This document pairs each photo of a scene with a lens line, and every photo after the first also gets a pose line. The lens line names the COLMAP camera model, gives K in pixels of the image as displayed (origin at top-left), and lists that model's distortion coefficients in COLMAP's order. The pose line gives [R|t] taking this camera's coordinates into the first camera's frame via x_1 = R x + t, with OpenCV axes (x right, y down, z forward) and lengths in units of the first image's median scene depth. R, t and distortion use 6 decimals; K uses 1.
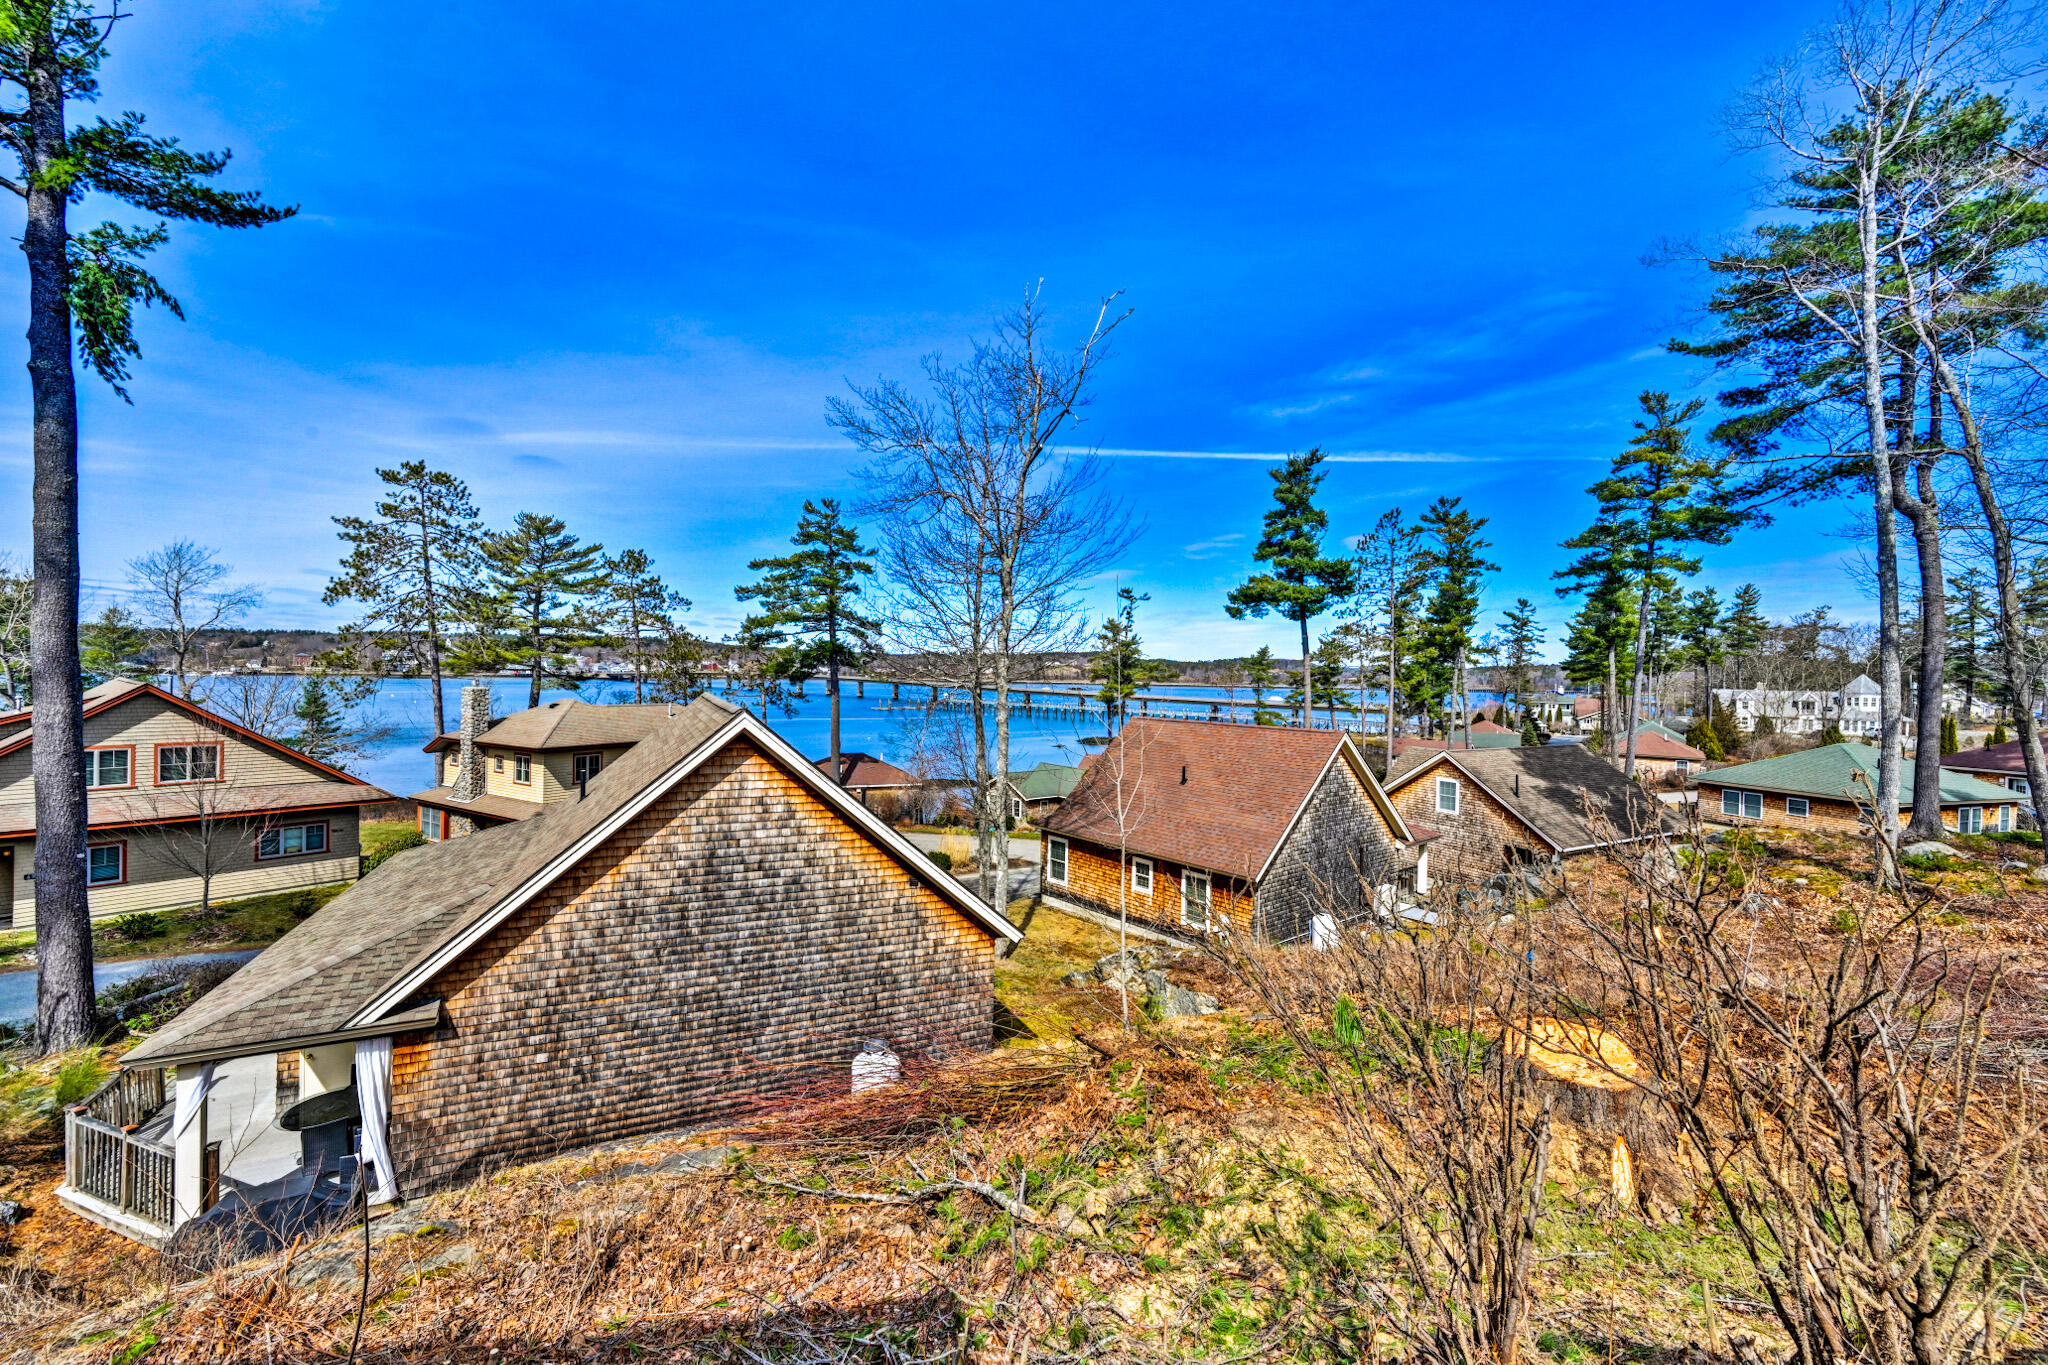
lens RADIAL K [[816.7, 0, 1022.9], [0, 816.7, 677.0], [0, 0, 1]] dist [-0.001481, 0.000661]
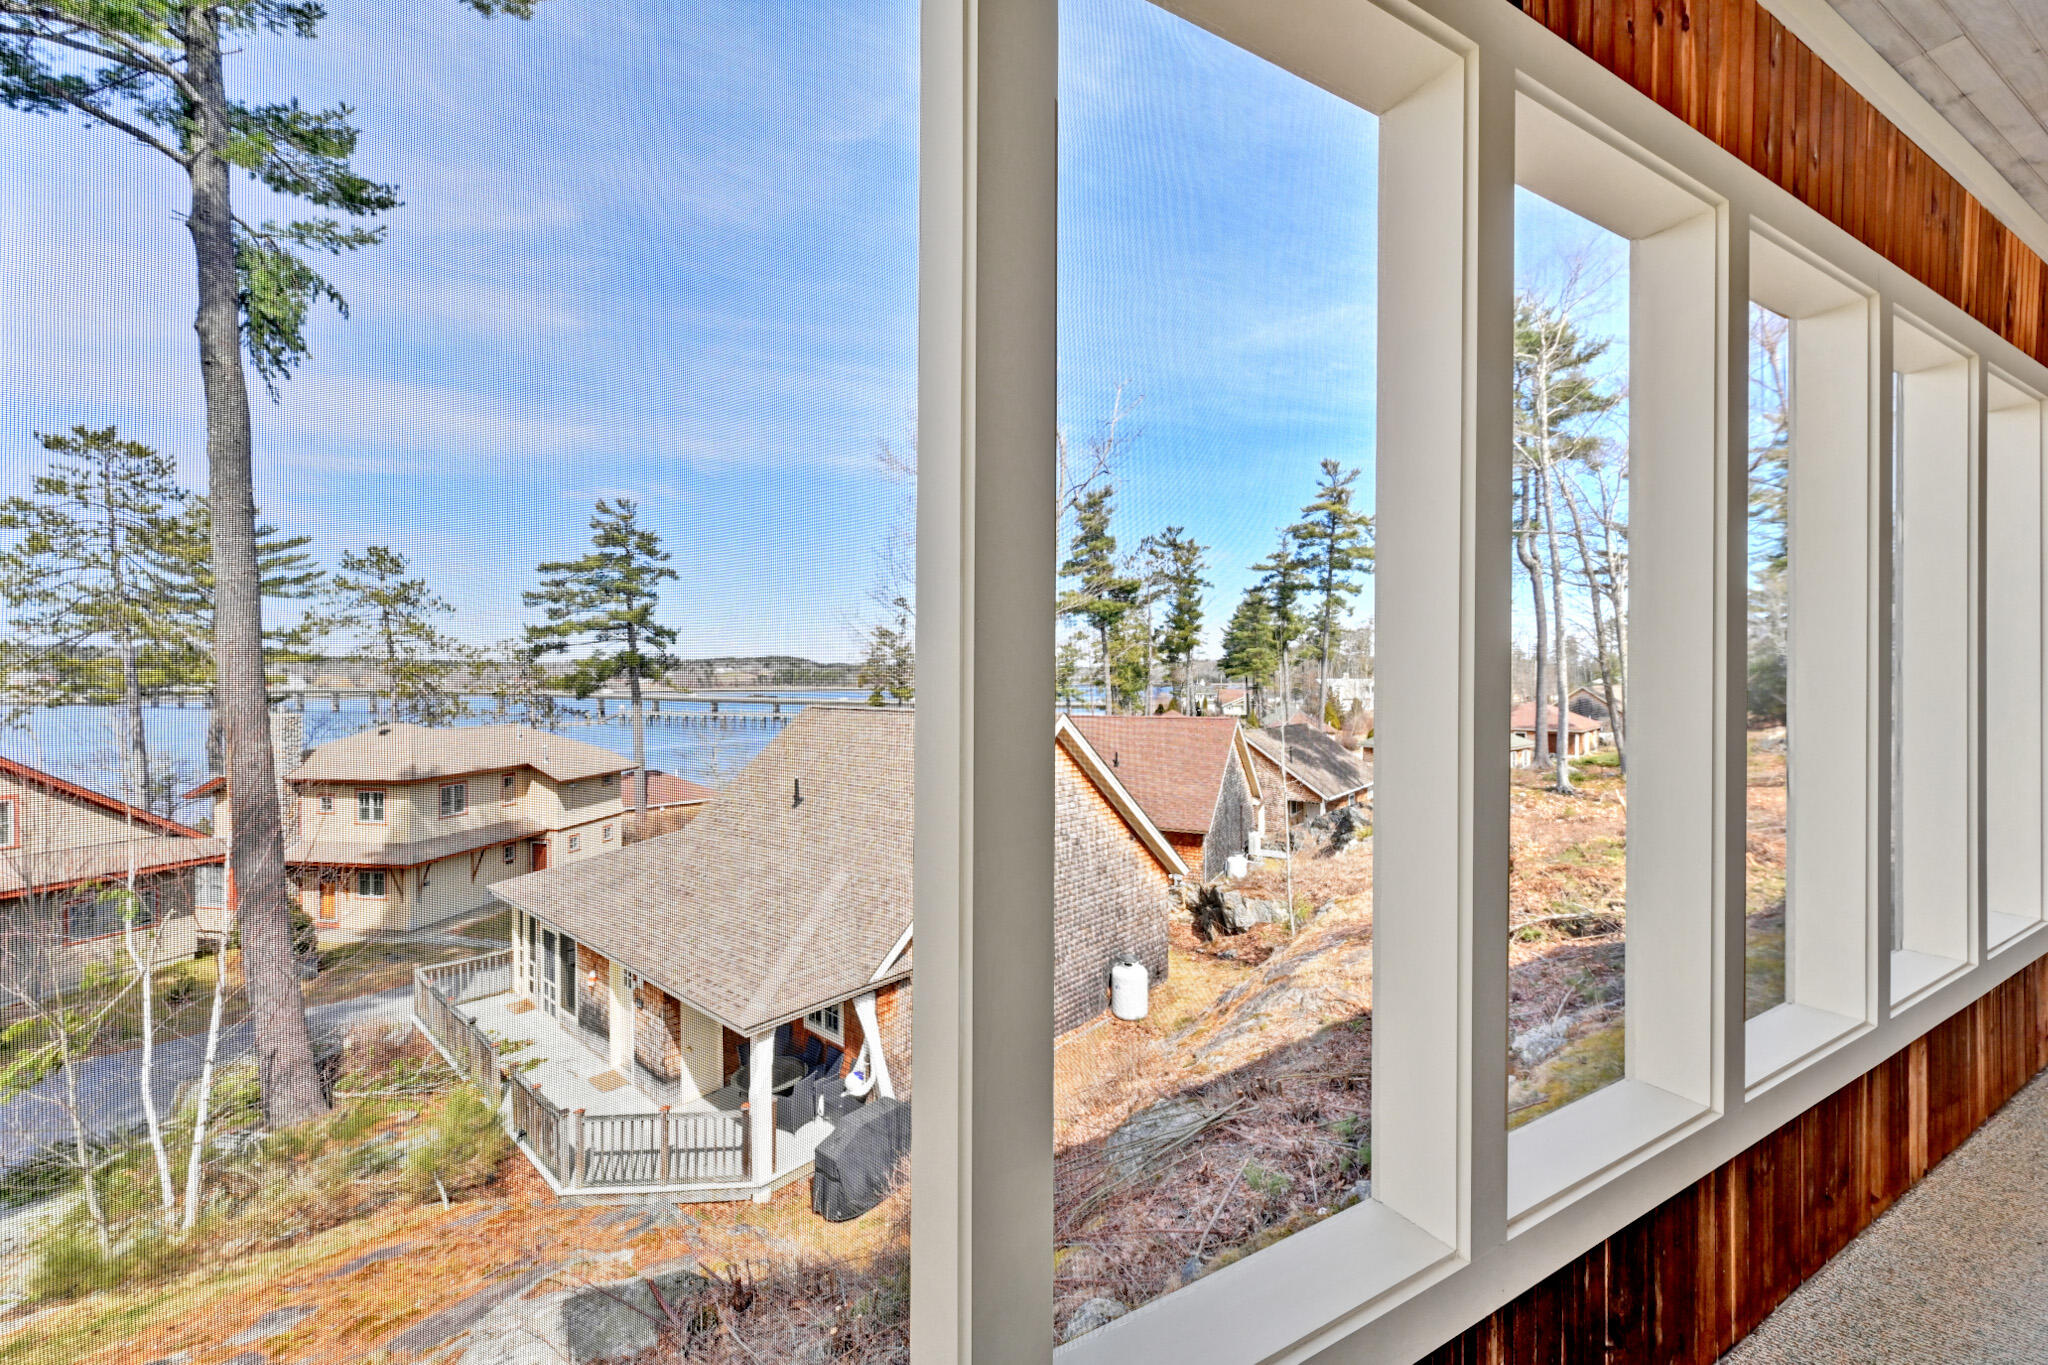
lens RADIAL K [[816.7, 0, 1025.7], [0, 816.7, 683.0], [0, 0, 1]] dist [-0.001481, 0.000661]
pose [[0.921116, -0.026963, 0.388352, -0.214254], [0.025522, 0.999635, 0.008867, -0.005144], [-0.388450, 0.001744, 0.921468, -0.045076]]
